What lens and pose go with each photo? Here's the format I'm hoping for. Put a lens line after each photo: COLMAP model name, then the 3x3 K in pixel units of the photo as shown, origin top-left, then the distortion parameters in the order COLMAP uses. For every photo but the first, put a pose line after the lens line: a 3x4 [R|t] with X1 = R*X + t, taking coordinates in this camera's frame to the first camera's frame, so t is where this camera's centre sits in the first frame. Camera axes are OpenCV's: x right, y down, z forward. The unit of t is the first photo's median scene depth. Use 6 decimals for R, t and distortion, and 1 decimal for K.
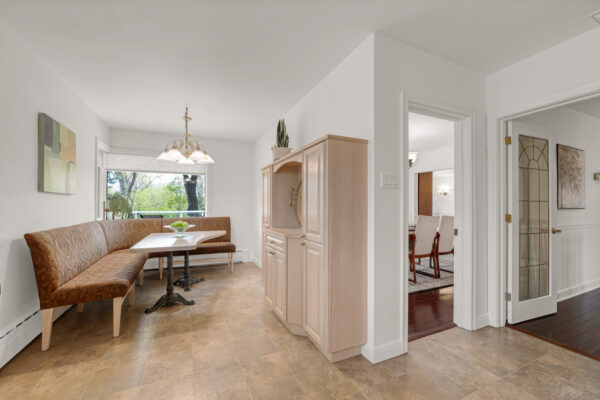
lens RADIAL K [[246.9, 0, 301.0], [0, 246.9, 203.0], [0, 0, 1]] dist [-0.015304, 0.000023]
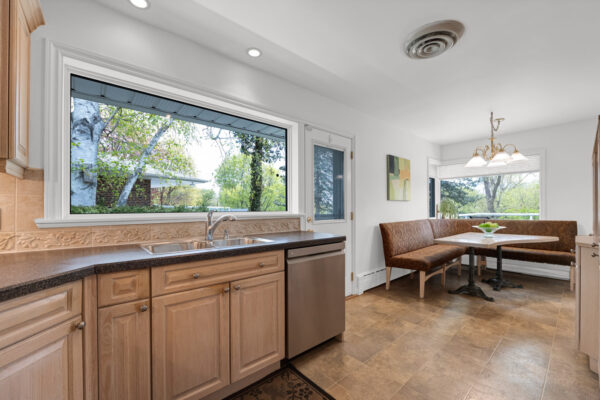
lens RADIAL K [[251.4, 0, 302.5], [0, 251.4, 208.6], [0, 0, 1]] dist [-0.015892, -0.000059]
pose [[0.284748, -0.003615, -0.958596, 0.342949], [0.017980, 0.999837, 0.001570, -0.001023], [0.958434, -0.017682, 0.284766, -0.072994]]
